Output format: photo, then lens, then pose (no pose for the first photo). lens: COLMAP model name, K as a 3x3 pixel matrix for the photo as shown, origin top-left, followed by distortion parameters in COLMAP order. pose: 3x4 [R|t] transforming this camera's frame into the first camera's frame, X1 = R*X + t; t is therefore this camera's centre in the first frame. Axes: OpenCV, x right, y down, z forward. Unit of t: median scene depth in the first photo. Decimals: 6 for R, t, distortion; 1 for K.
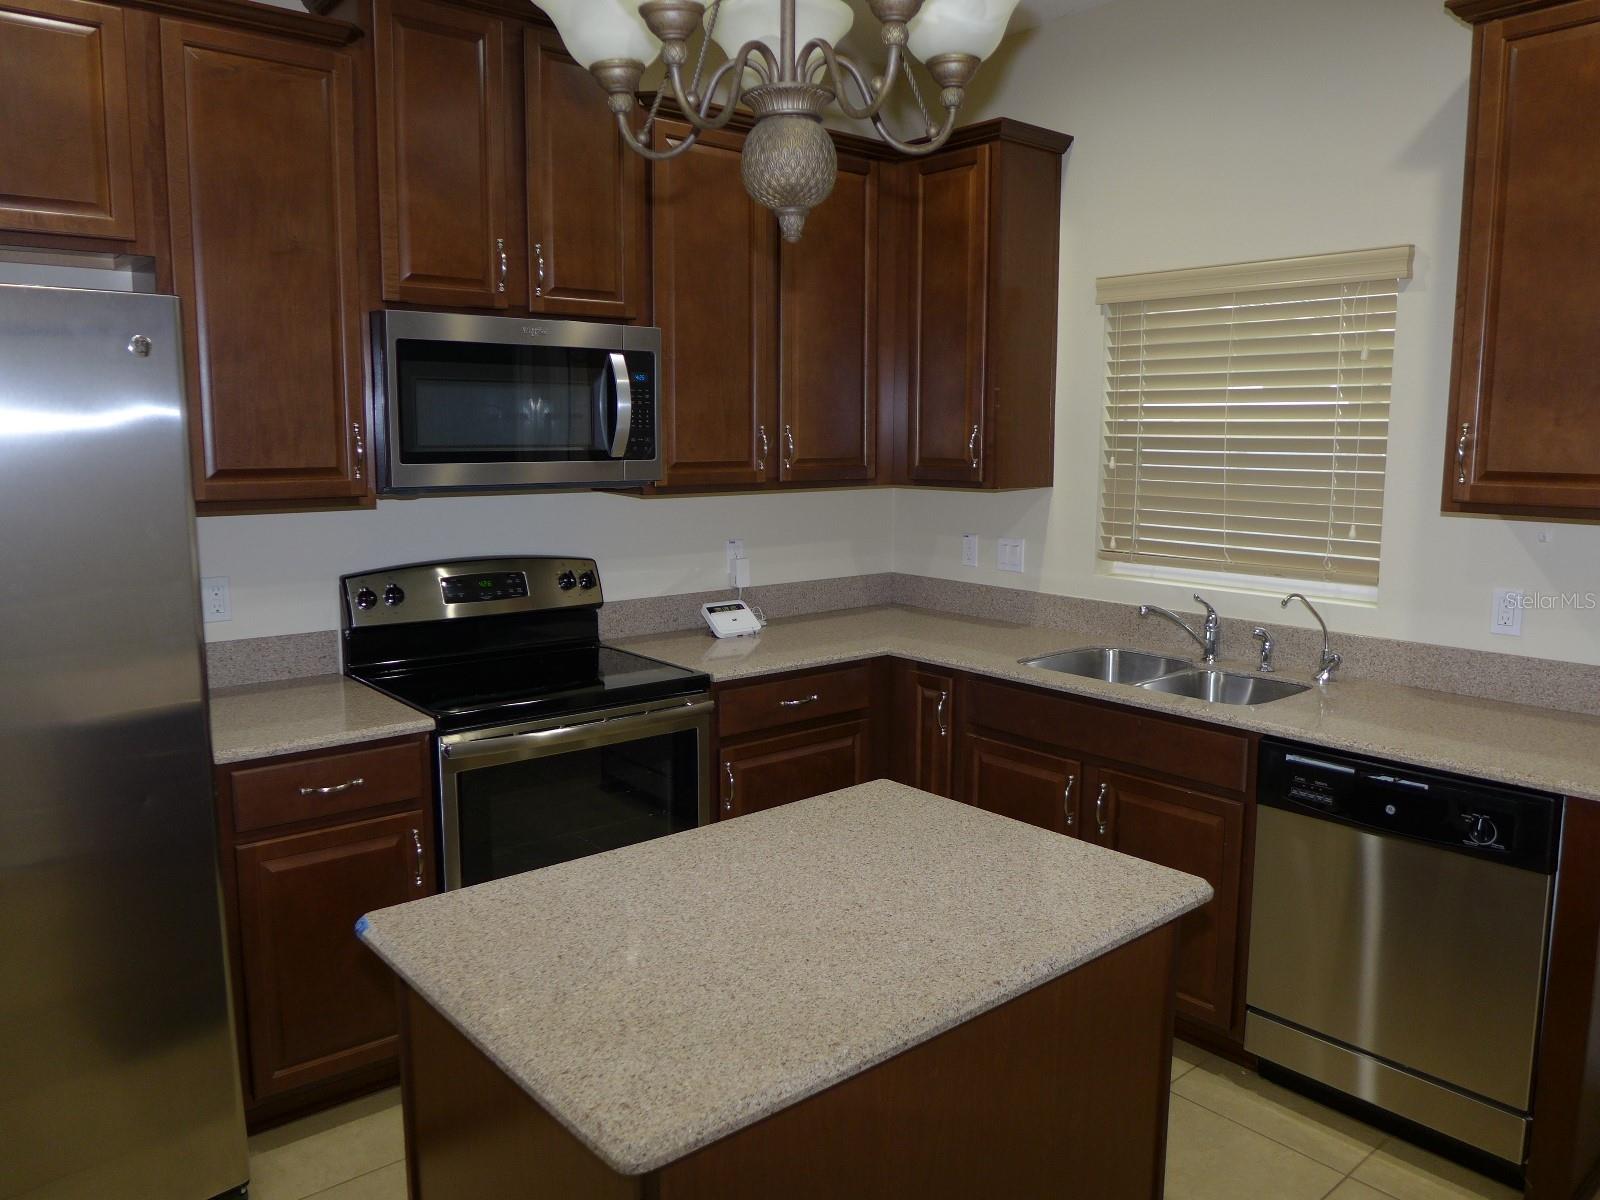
lens RADIAL K [[1160.4, 0, 809.0], [0, 1160.4, 591.5], [0, 0, 1]] dist [-0.040171, 0.017857]
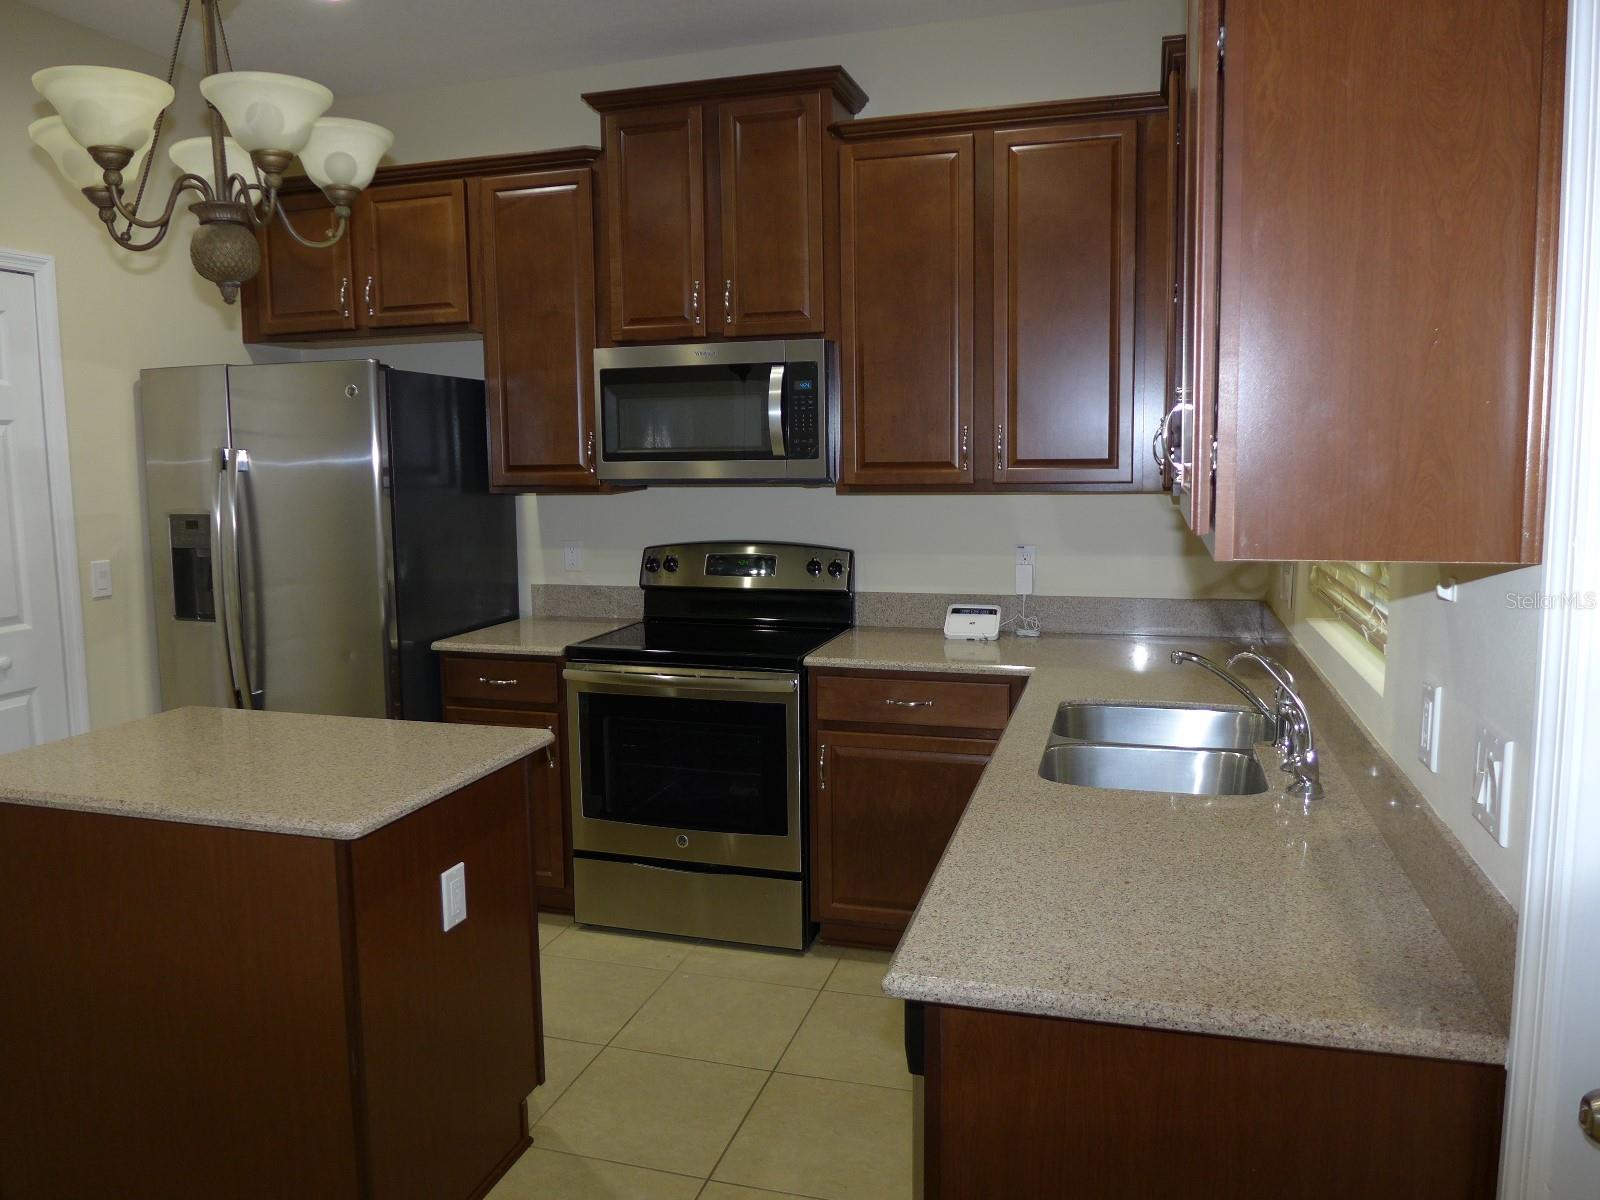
lens RADIAL K [[1160.4, 0, 797.9], [0, 1160.4, 599.0], [0, 0, 1]] dist [-0.040171, 0.017857]
pose [[0.546044, 0.092691, -0.832613, 0.846802], [-0.102059, 0.993818, 0.043705, -0.030748], [0.831517, 0.061111, 0.552128, 0.417964]]
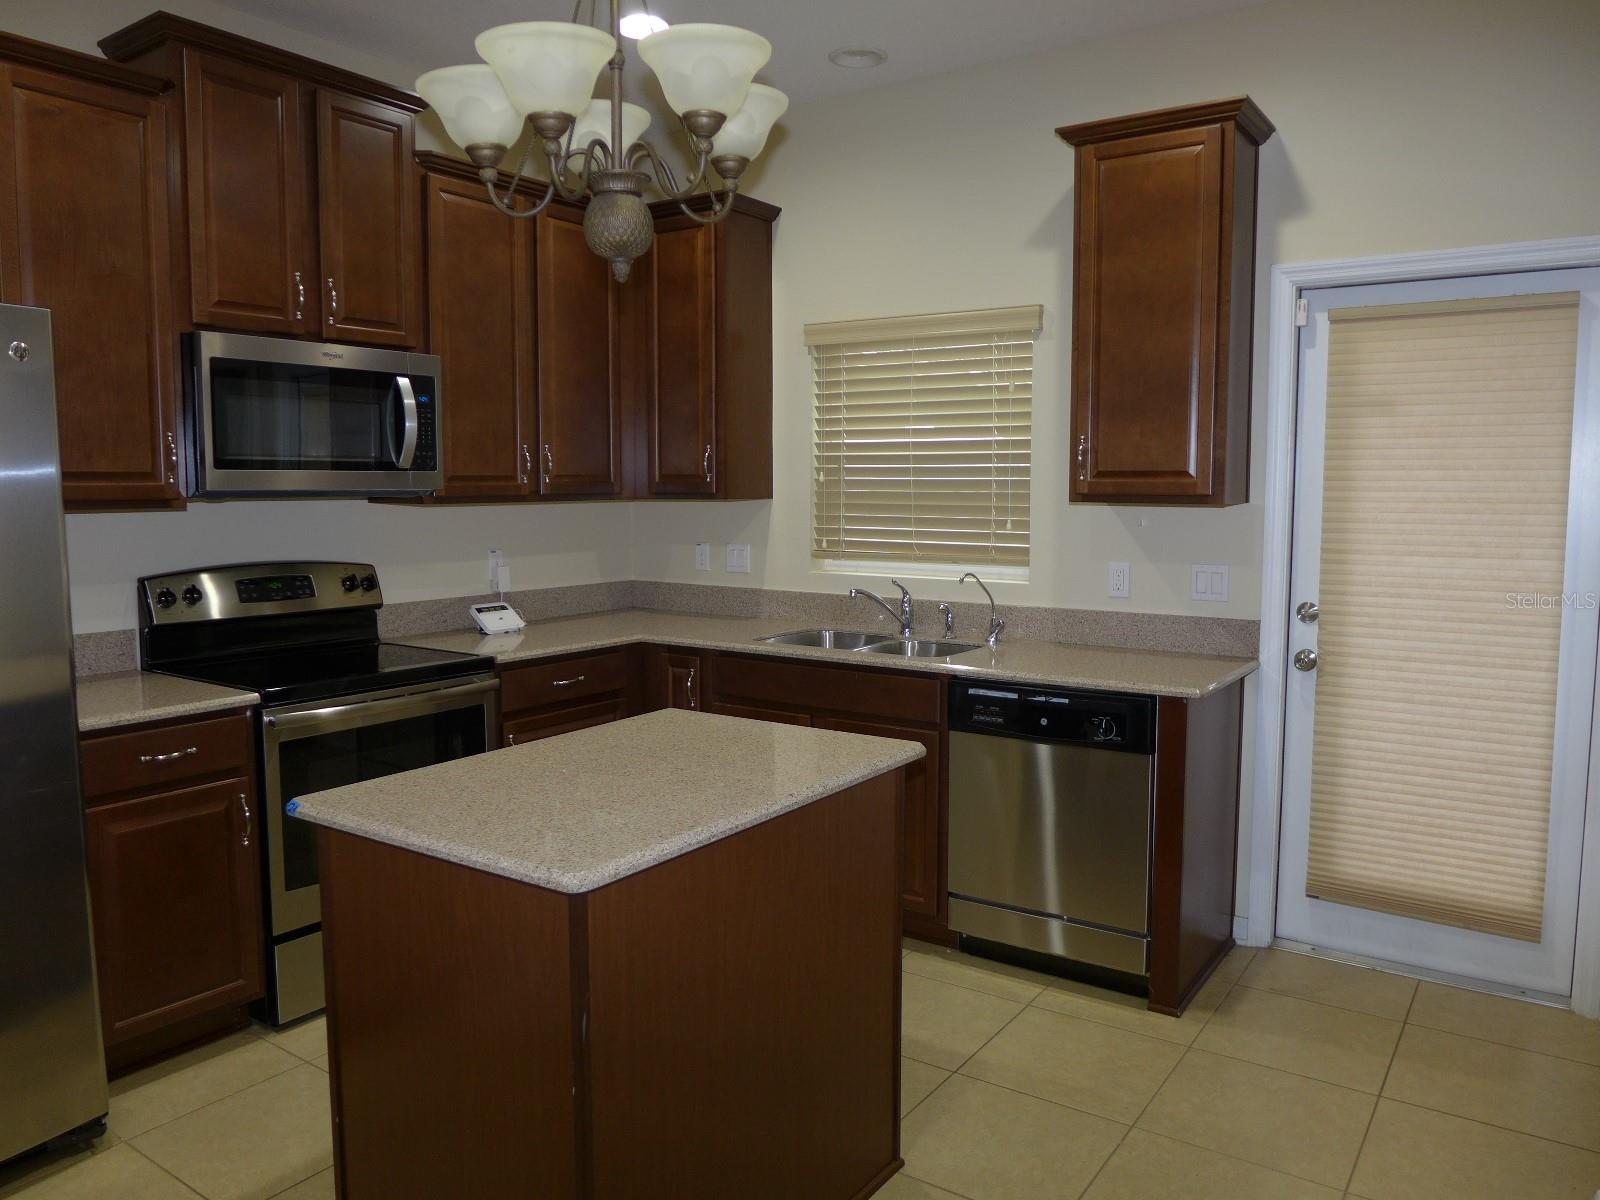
lens RADIAL K [[1160.4, 0, 801.7], [0, 1160.4, 597.9], [0, 0, 1]] dist [-0.040171, 0.017857]
pose [[0.965851, -0.028417, 0.257537, -0.088996], [0.038315, 0.998704, -0.033497, 0.066454], [-0.256251, 0.042220, 0.965688, -0.192325]]
